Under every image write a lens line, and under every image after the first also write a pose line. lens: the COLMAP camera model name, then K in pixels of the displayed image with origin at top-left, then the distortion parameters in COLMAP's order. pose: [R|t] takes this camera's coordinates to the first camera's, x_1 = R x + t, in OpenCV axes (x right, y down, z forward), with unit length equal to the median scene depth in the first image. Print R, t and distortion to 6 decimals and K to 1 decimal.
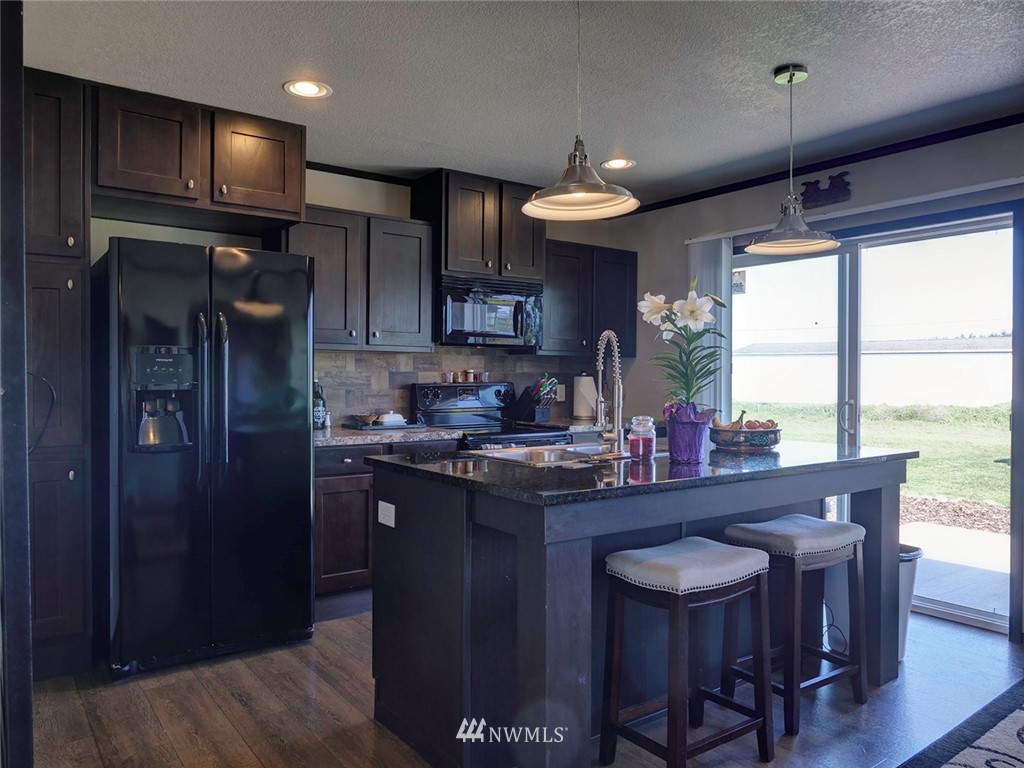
lens RADIAL K [[734.3, 0, 508.4], [0, 734.3, 384.2], [0, 0, 1]] dist [-0.012360, -0.002350]
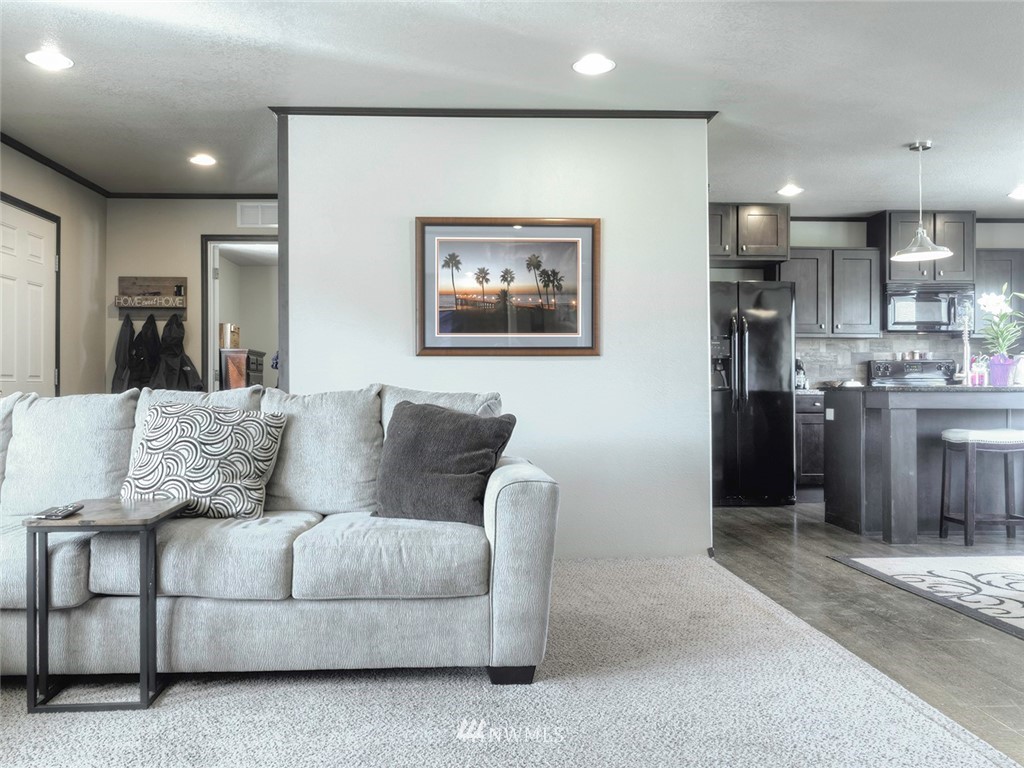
lens RADIAL K [[908.9, 0, 509.9], [0, 908.9, 389.4], [0, 0, 1]] dist [0.005837, -0.025744]
pose [[0.833898, -0.006911, -0.551876, 0.290465], [-0.002389, 0.999867, -0.016130, 0.094597], [0.551914, 0.014769, 0.833770, -0.943762]]
